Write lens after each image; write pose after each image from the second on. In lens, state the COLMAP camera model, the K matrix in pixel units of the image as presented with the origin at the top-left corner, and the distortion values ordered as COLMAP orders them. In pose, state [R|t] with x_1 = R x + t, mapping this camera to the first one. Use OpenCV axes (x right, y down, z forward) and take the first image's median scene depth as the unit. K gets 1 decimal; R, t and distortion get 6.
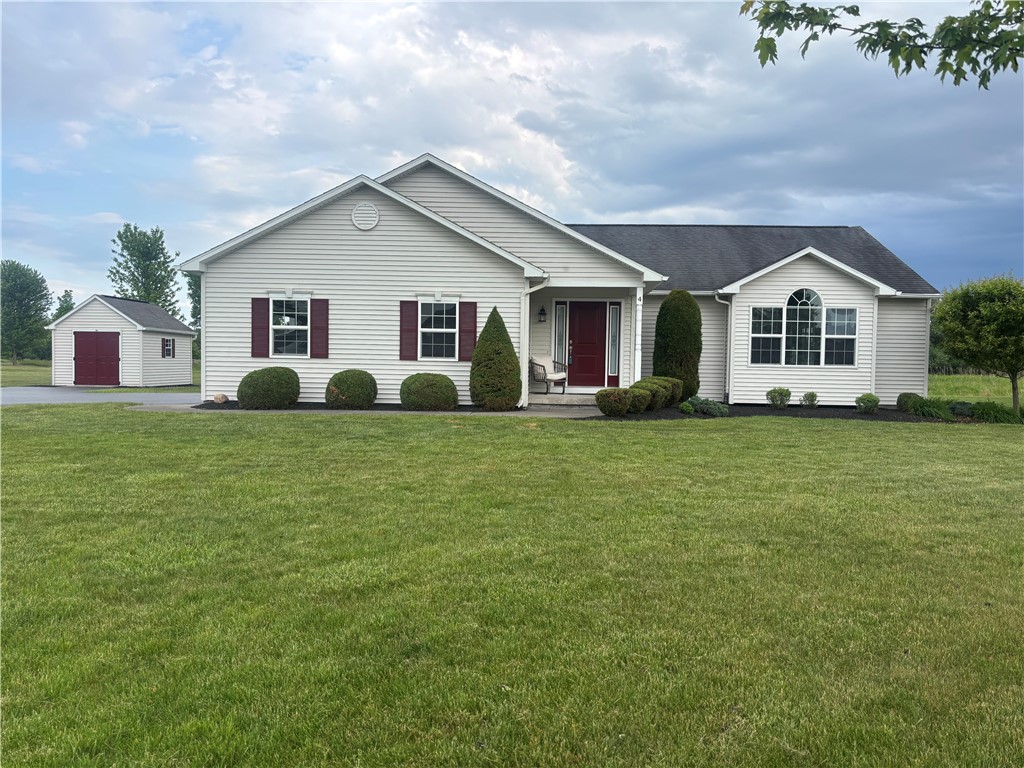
lens RADIAL K [[777.1, 0, 515.8], [0, 777.1, 392.7], [0, 0, 1]] dist [0.093892, -0.128456]
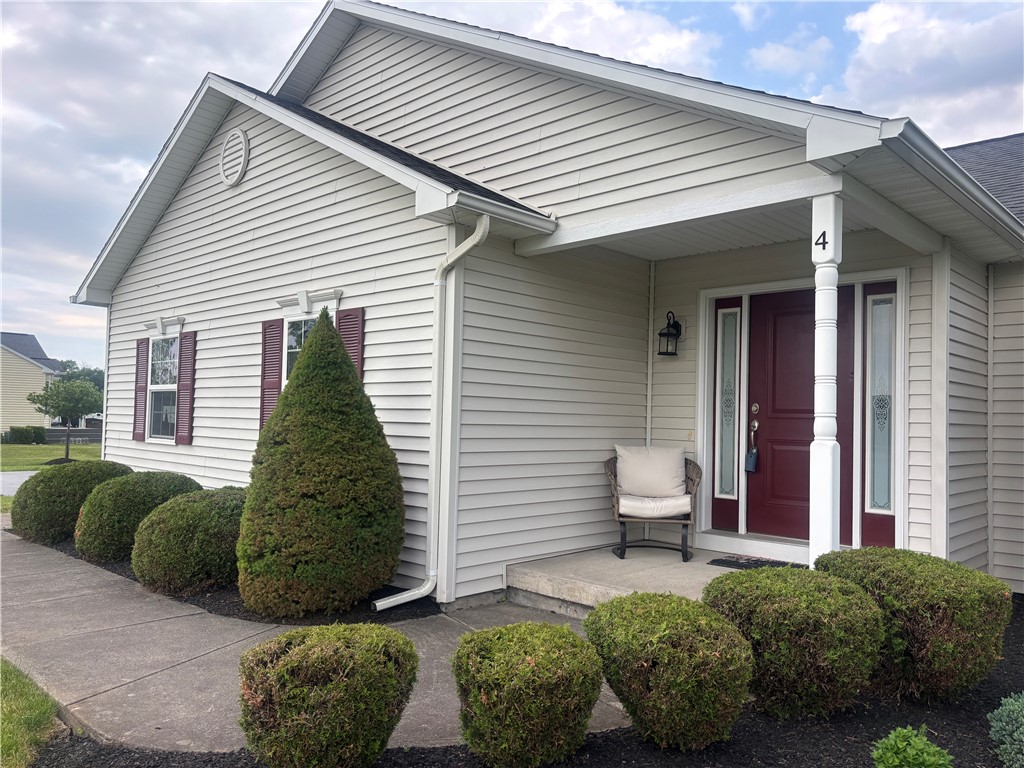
lens RADIAL K [[777.1, 0, 515.8], [0, 777.1, 392.7], [0, 0, 1]] dist [0.093892, -0.128456]
pose [[0.741951, -0.023036, -0.670059, 0.263921], [-0.036527, 0.996536, -0.074706, -0.047833], [0.669459, 0.079903, 0.738539, 0.762117]]
